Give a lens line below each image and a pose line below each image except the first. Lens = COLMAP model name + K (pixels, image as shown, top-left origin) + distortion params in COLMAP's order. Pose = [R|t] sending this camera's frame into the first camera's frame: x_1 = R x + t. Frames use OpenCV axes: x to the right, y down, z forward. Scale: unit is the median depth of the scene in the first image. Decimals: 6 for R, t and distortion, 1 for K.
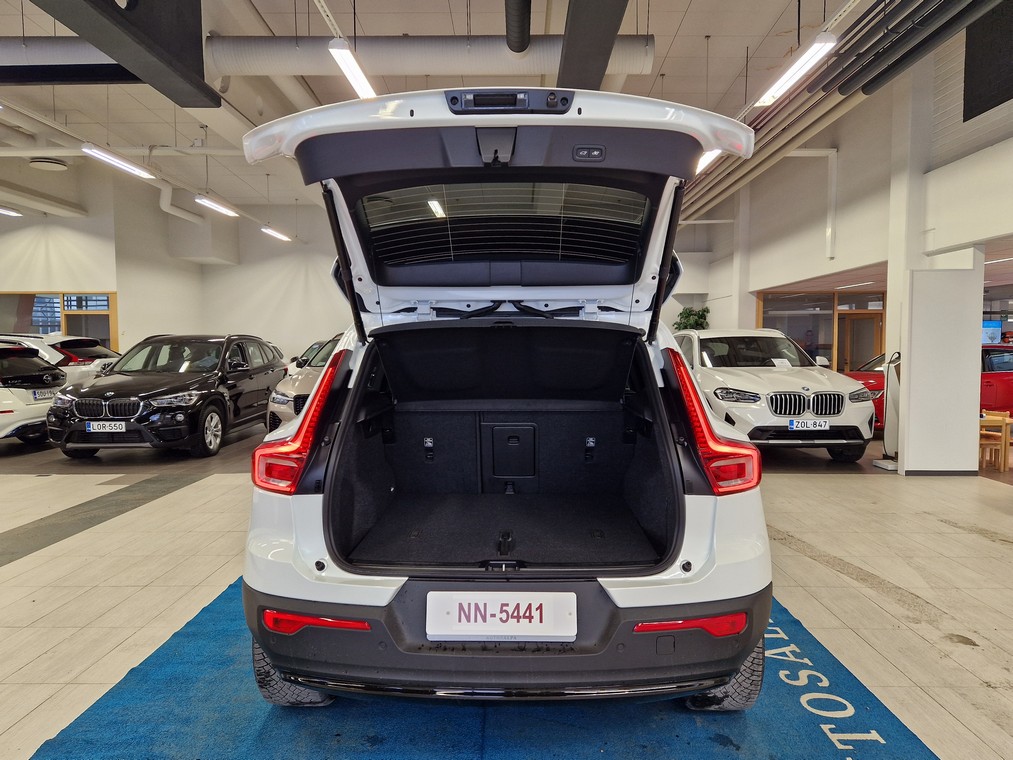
lens RADIAL K [[704.5, 0, 506.5], [0, 704.5, 380.0], [0, 0, 1]] dist [0.050671, -0.045516]
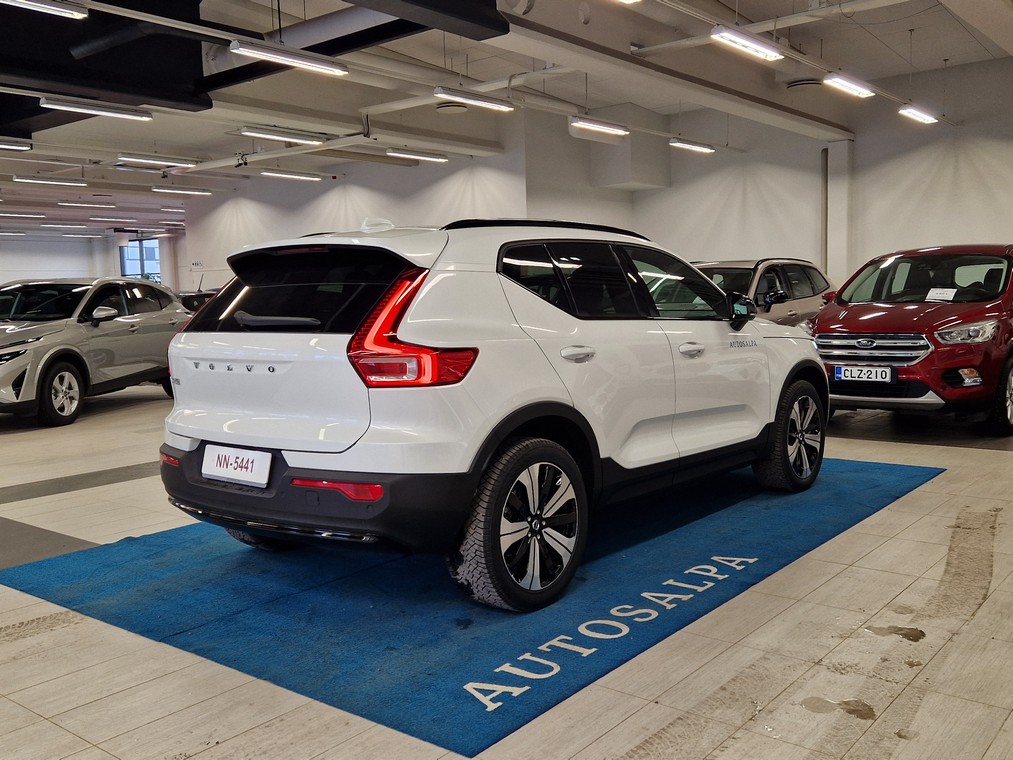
lens RADIAL K [[972.1, 0, 506.5], [0, 972.1, 380.0], [0, 0, 1]] dist [0.102069, -0.163371]
pose [[0.772169, 0.033513, -0.634532, 0.974911], [-0.003654, 0.998826, 0.048307, 0.042724], [0.635406, -0.034982, 0.771385, -0.084150]]
